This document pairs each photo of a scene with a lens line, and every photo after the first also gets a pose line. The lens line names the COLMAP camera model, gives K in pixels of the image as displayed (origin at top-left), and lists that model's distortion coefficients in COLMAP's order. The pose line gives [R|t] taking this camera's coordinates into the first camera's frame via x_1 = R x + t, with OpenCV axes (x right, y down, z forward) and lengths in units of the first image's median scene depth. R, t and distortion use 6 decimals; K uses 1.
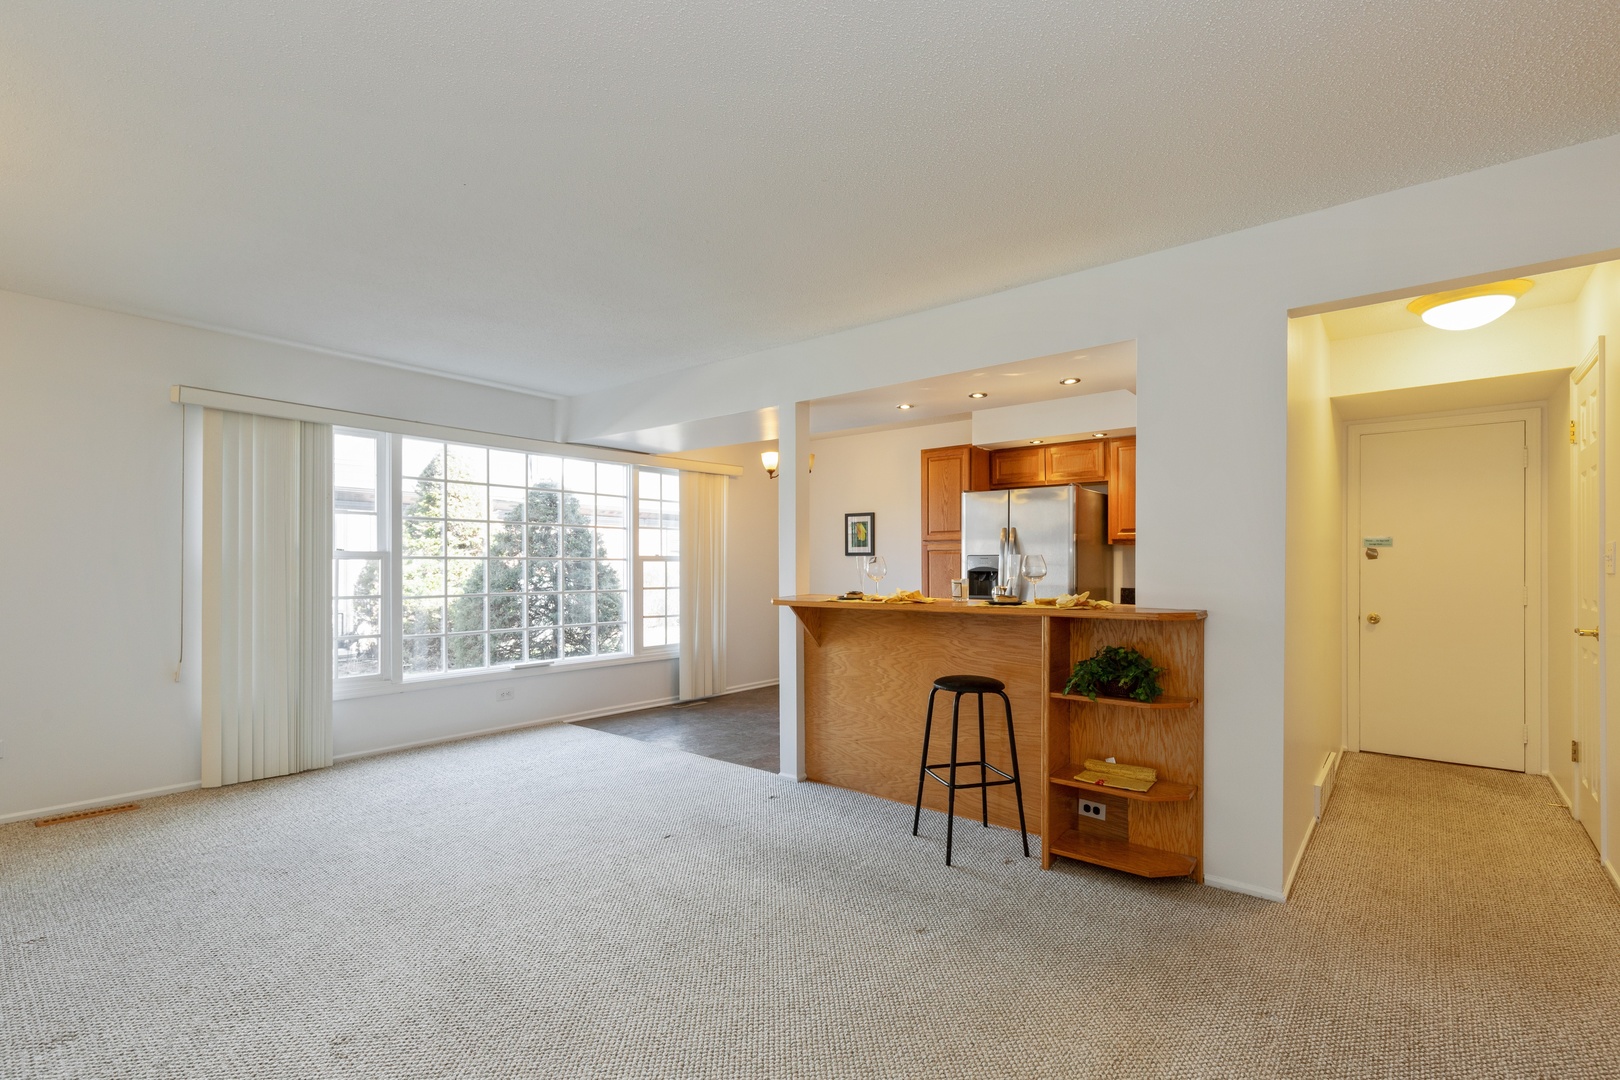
lens RADIAL K [[729.8, 0, 815.7], [0, 729.8, 568.7], [0, 0, 1]] dist [-0.000295, -0.000042]
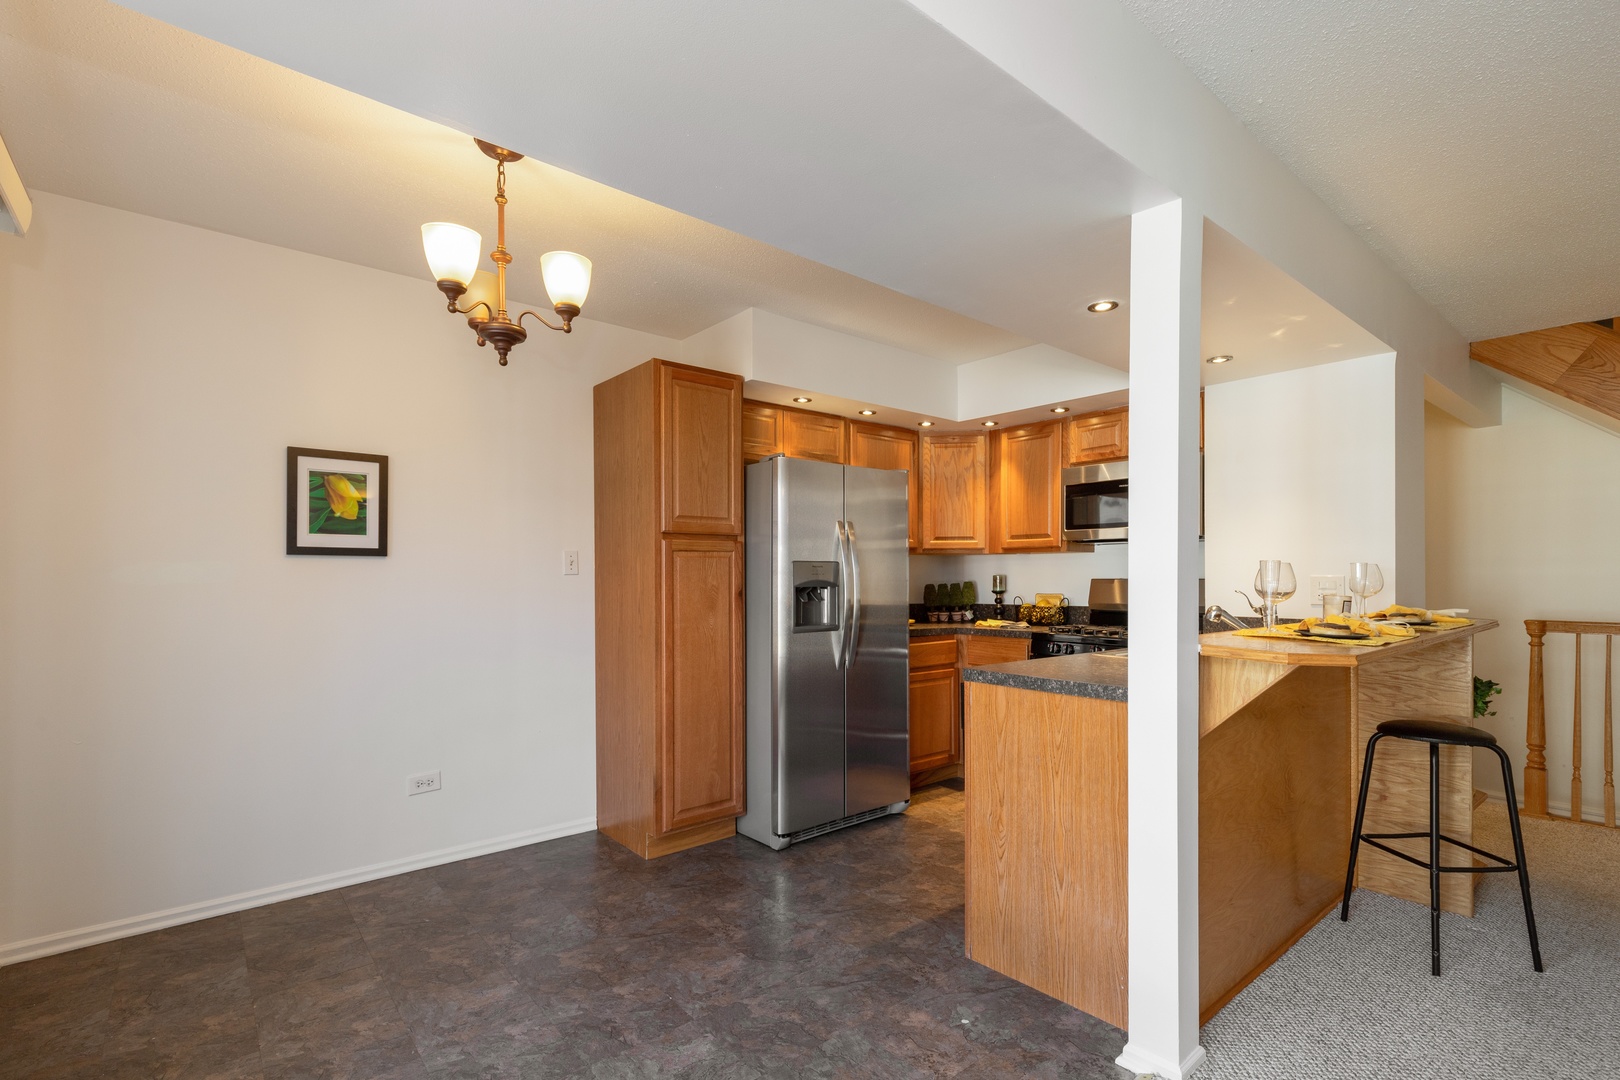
lens RADIAL K [[729.8, 0, 815.7], [0, 729.8, 568.7], [0, 0, 1]] dist [-0.000295, -0.000042]
pose [[0.172196, -0.002034, 0.985061, -0.302279], [0.001823, 0.999997, 0.001747, -0.010289], [-0.985061, 0.001495, 0.172199, 0.667633]]
